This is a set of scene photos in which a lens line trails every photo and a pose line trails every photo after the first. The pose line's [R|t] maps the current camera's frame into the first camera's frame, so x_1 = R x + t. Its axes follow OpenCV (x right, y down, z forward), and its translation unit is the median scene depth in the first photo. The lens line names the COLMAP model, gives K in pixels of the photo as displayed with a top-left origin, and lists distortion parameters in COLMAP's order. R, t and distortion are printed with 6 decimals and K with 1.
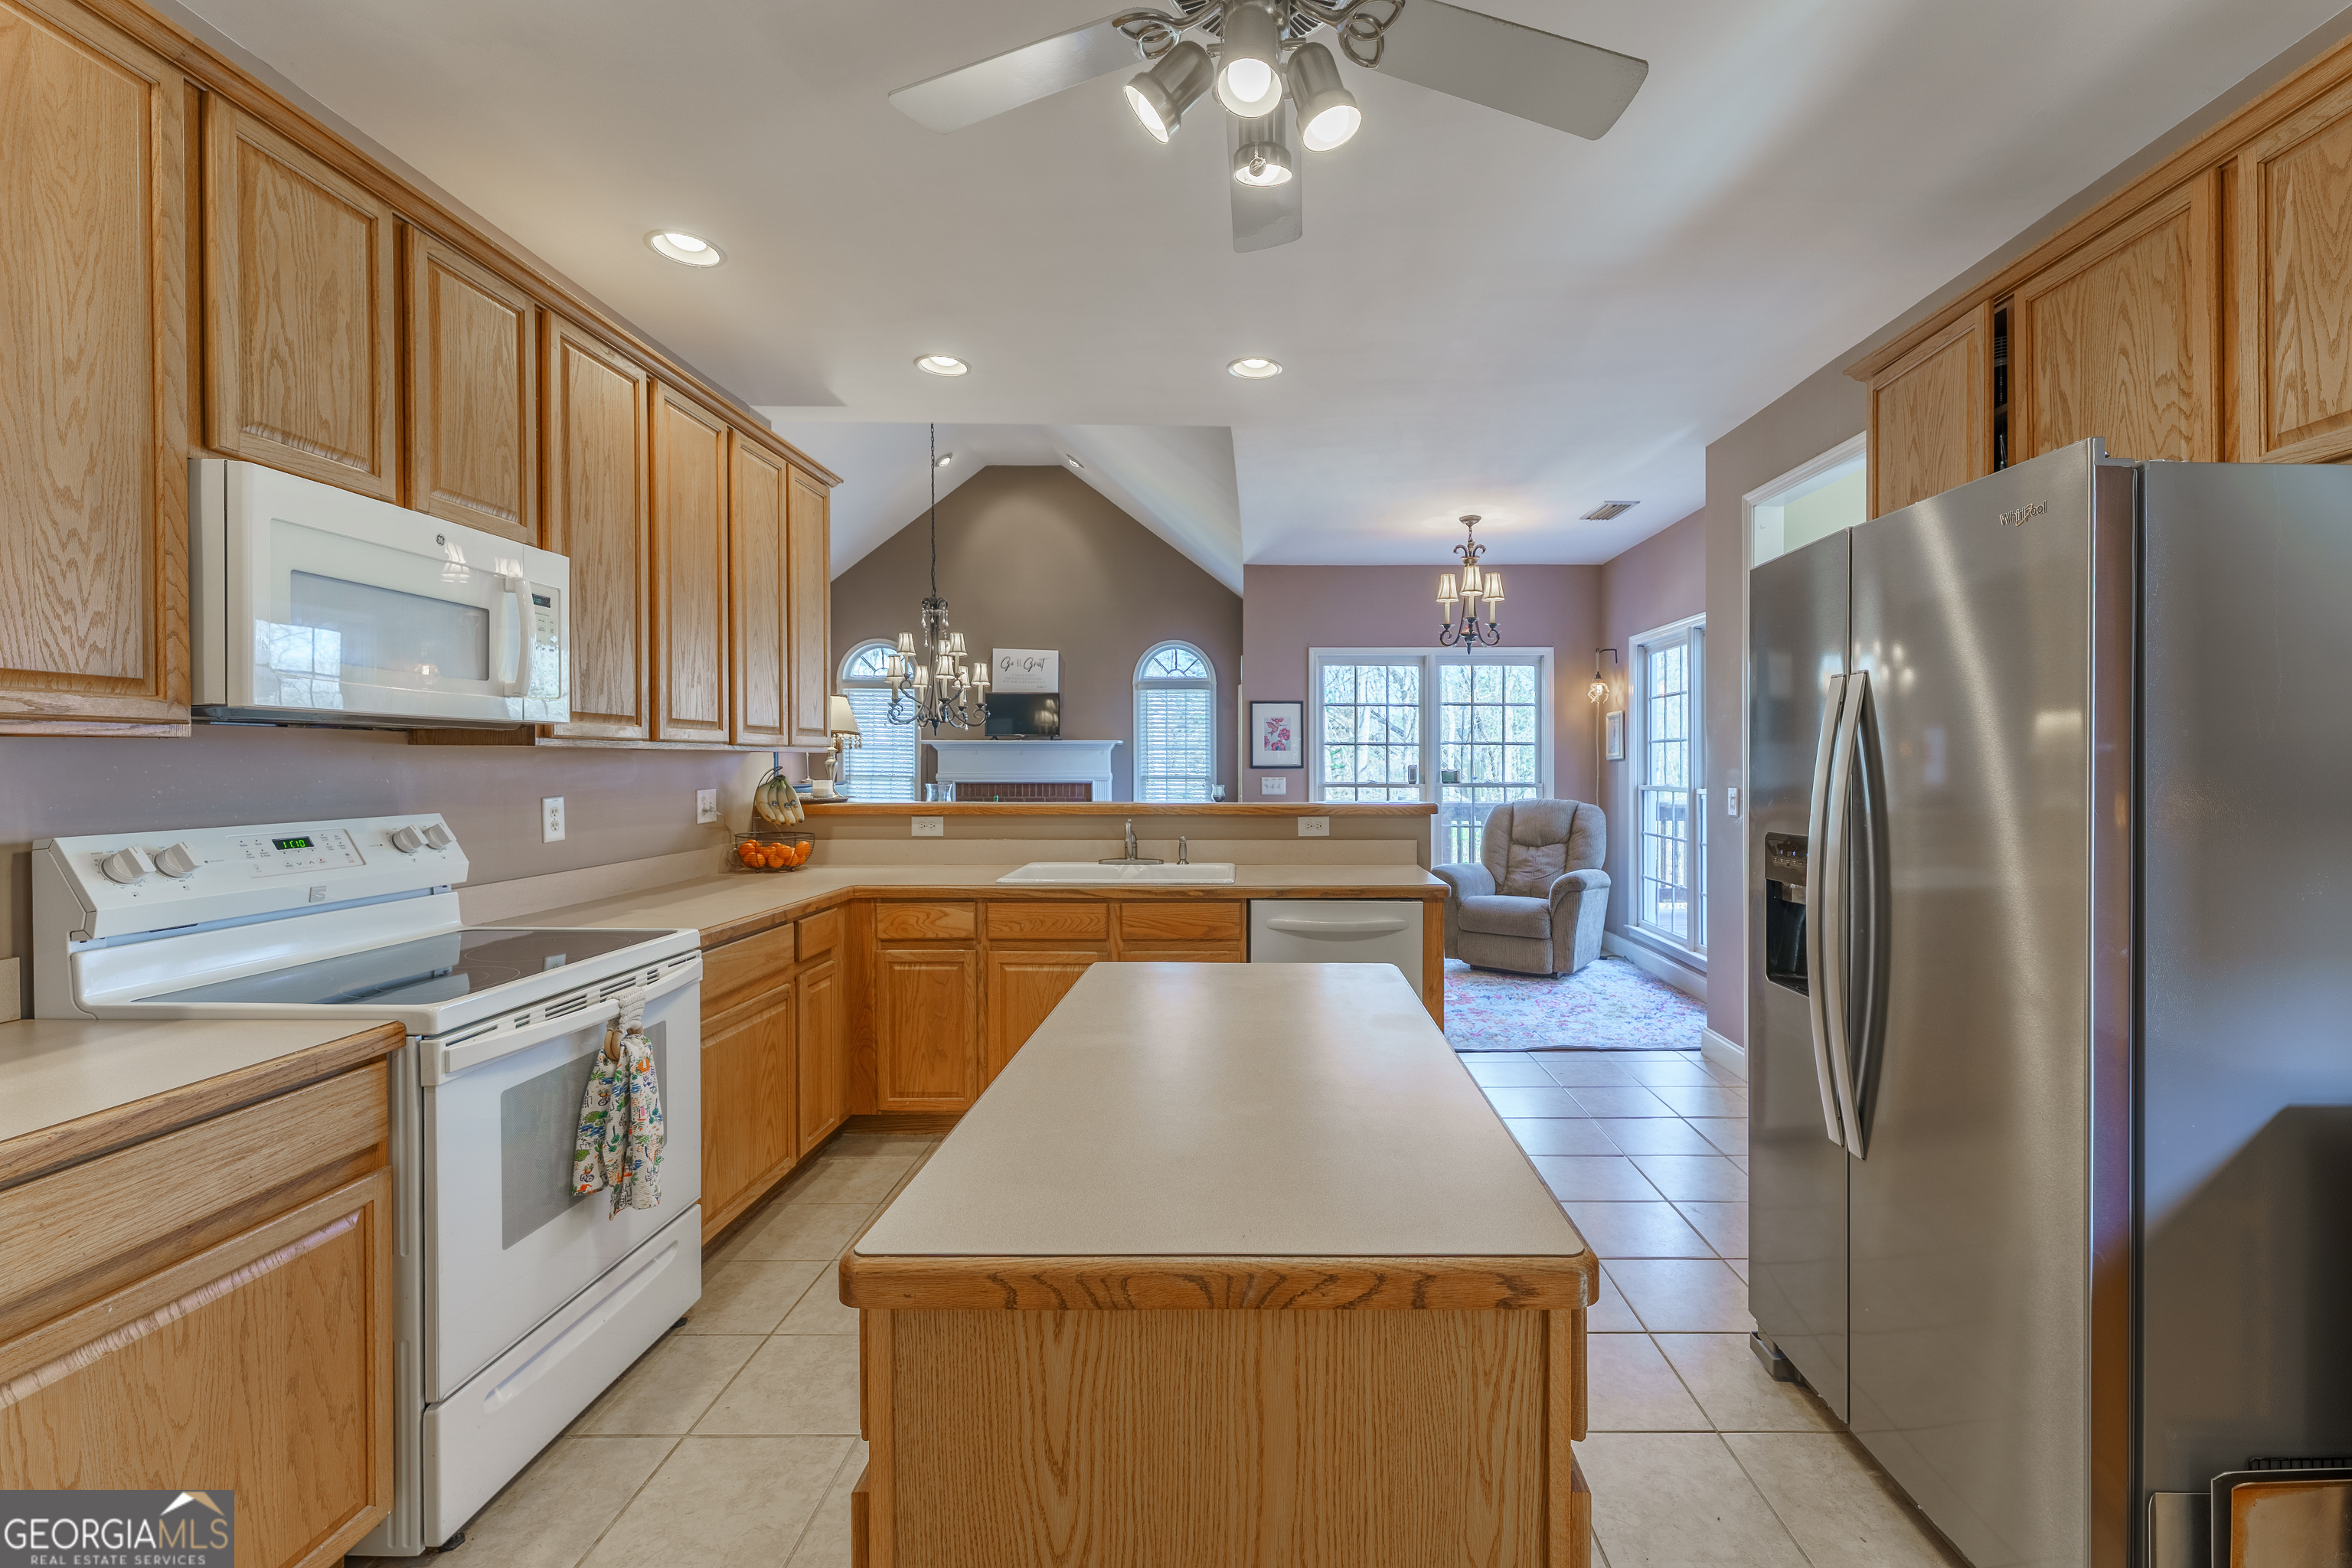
lens RADIAL K [[973.3, 0, 1256.3], [0, 973.3, 769.8], [0, 0, 1]] dist [0.003313, -0.002118]
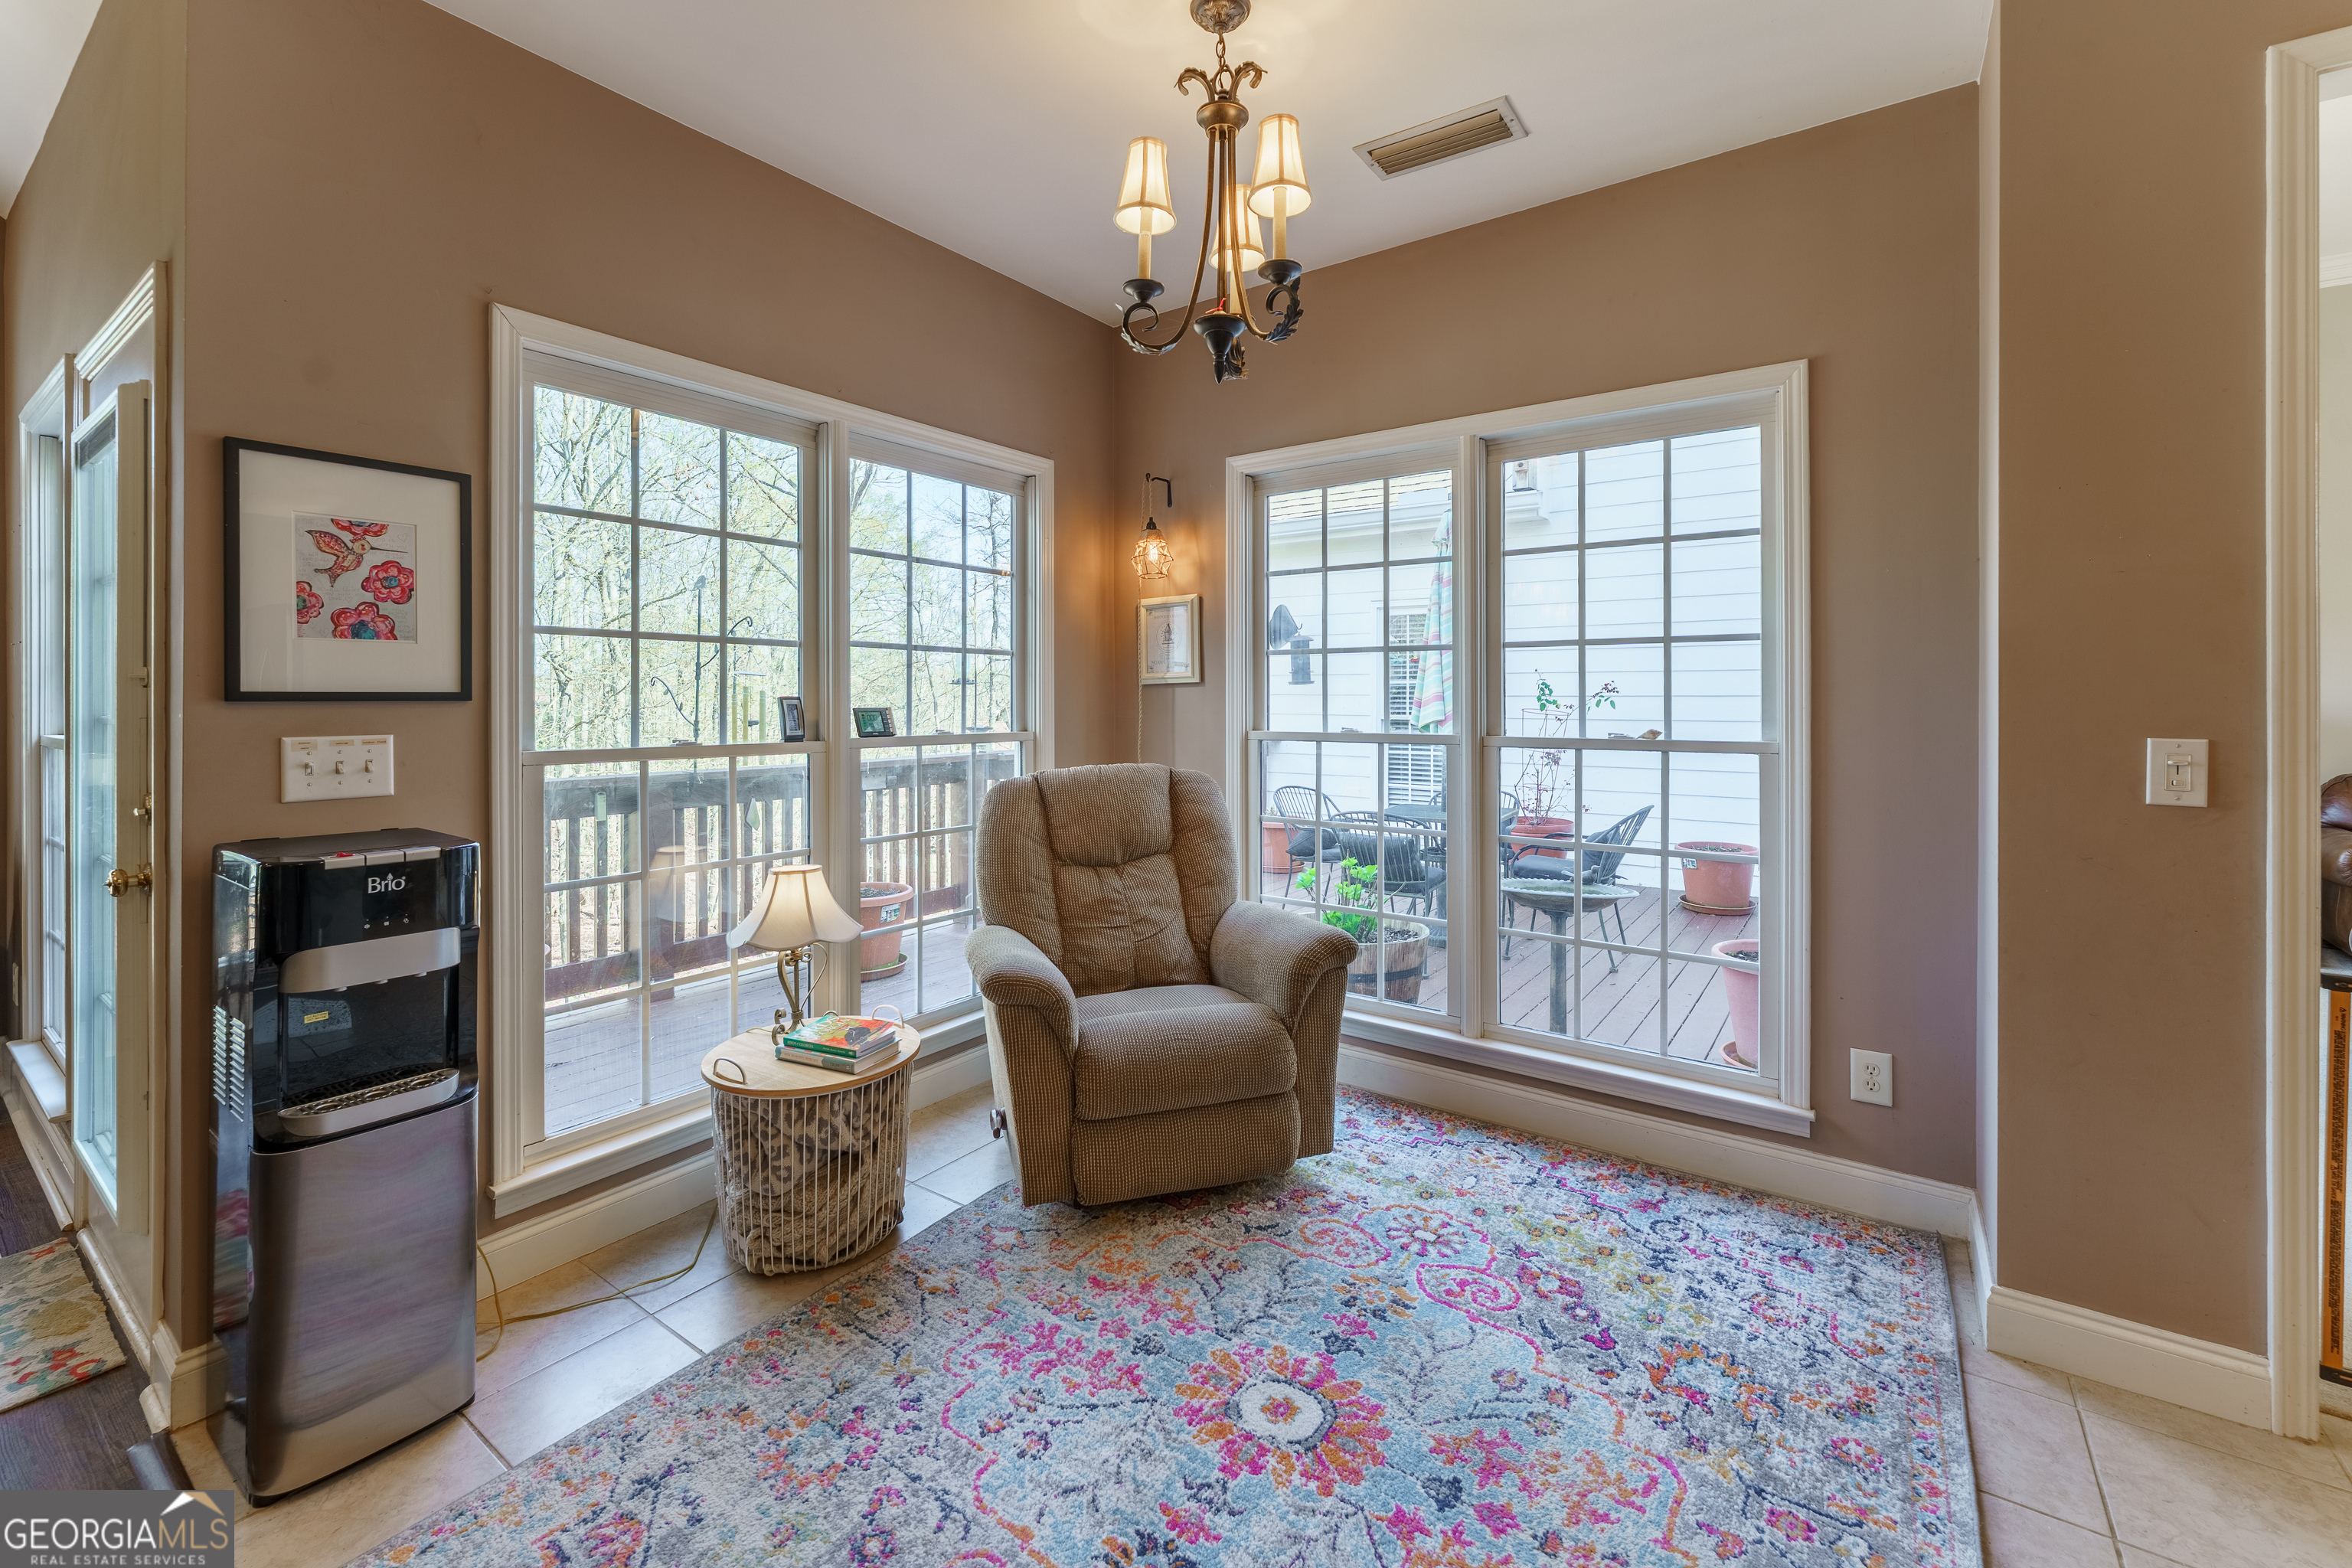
lens RADIAL K [[973.3, 0, 1178.2], [0, 973.3, 697.5], [0, 0, 1]] dist [0.003313, -0.002118]
pose [[0.594139, 0.001723, 0.804361, -0.110518], [0.007675, 0.999940, -0.007812, 0.001273], [-0.804326, 0.010815, 0.594090, 1.141546]]
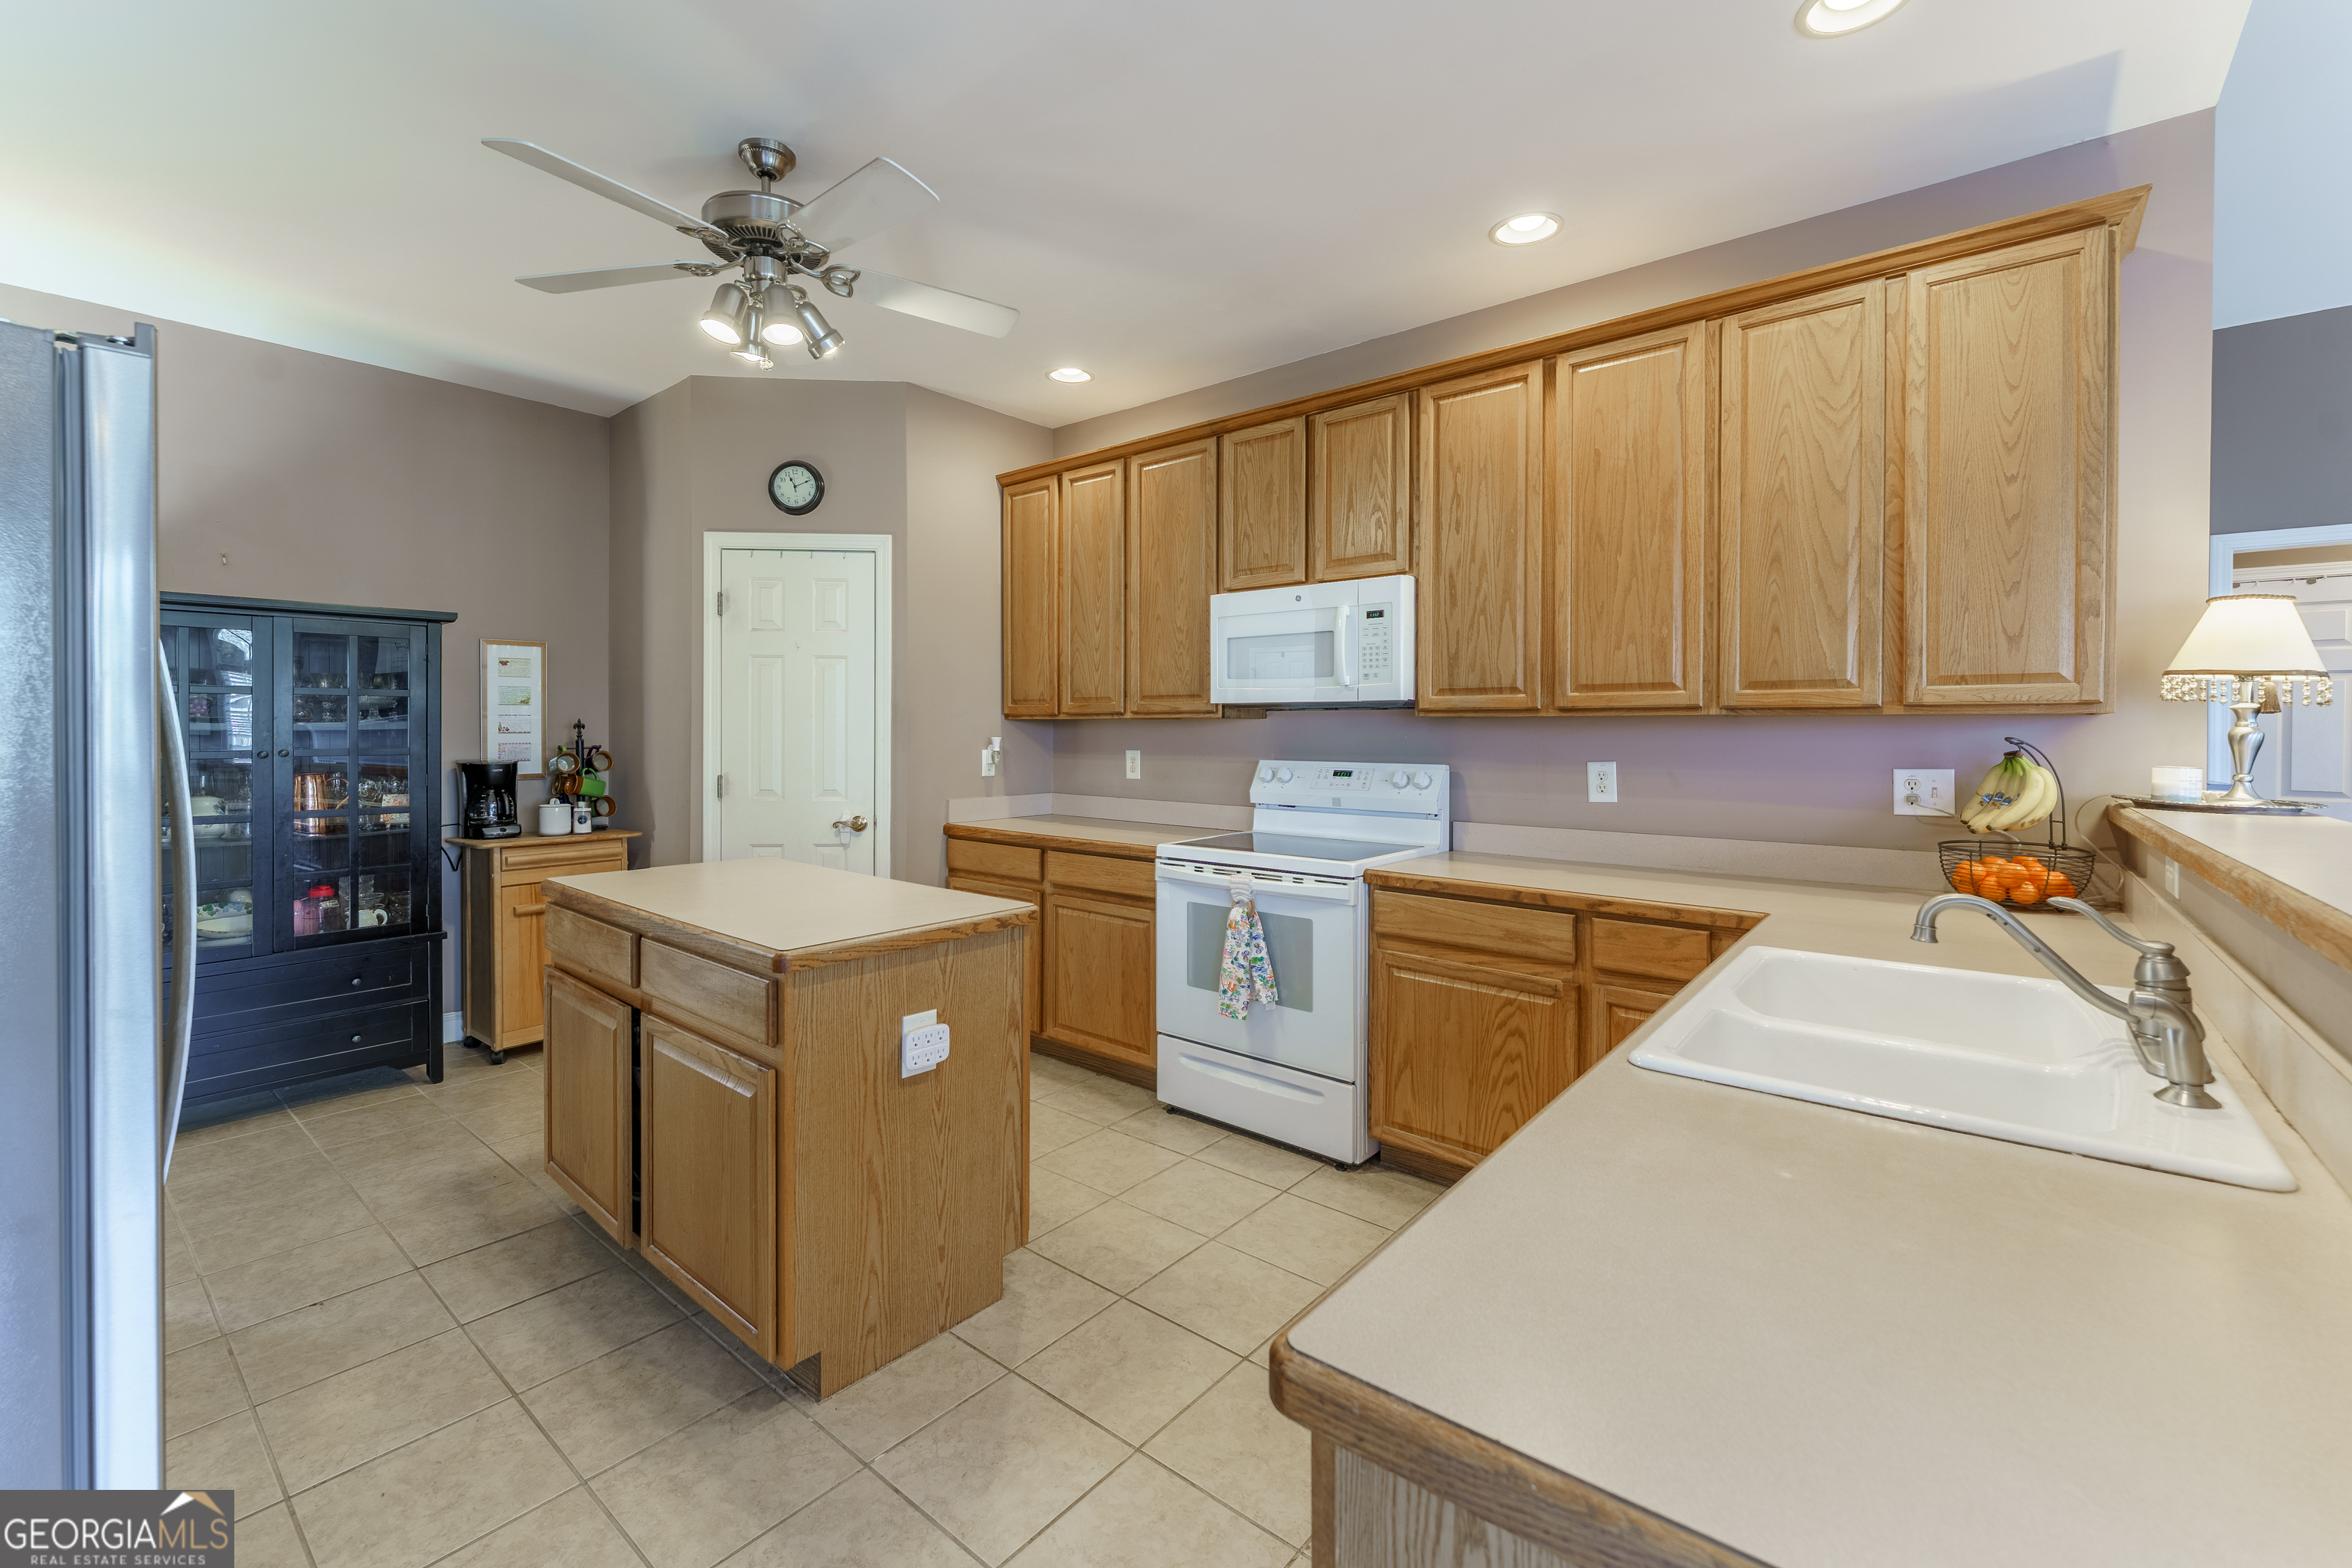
lens RADIAL K [[973.3, 0, 1160.3], [0, 973.3, 747.0], [0, 0, 1]] dist [0.003313, -0.002118]
pose [[-0.636508, 0.004312, -0.771258, 0.310935], [-0.014872, 0.999730, 0.017862, -0.000800], [0.771127, 0.022840, -0.636272, 0.936708]]
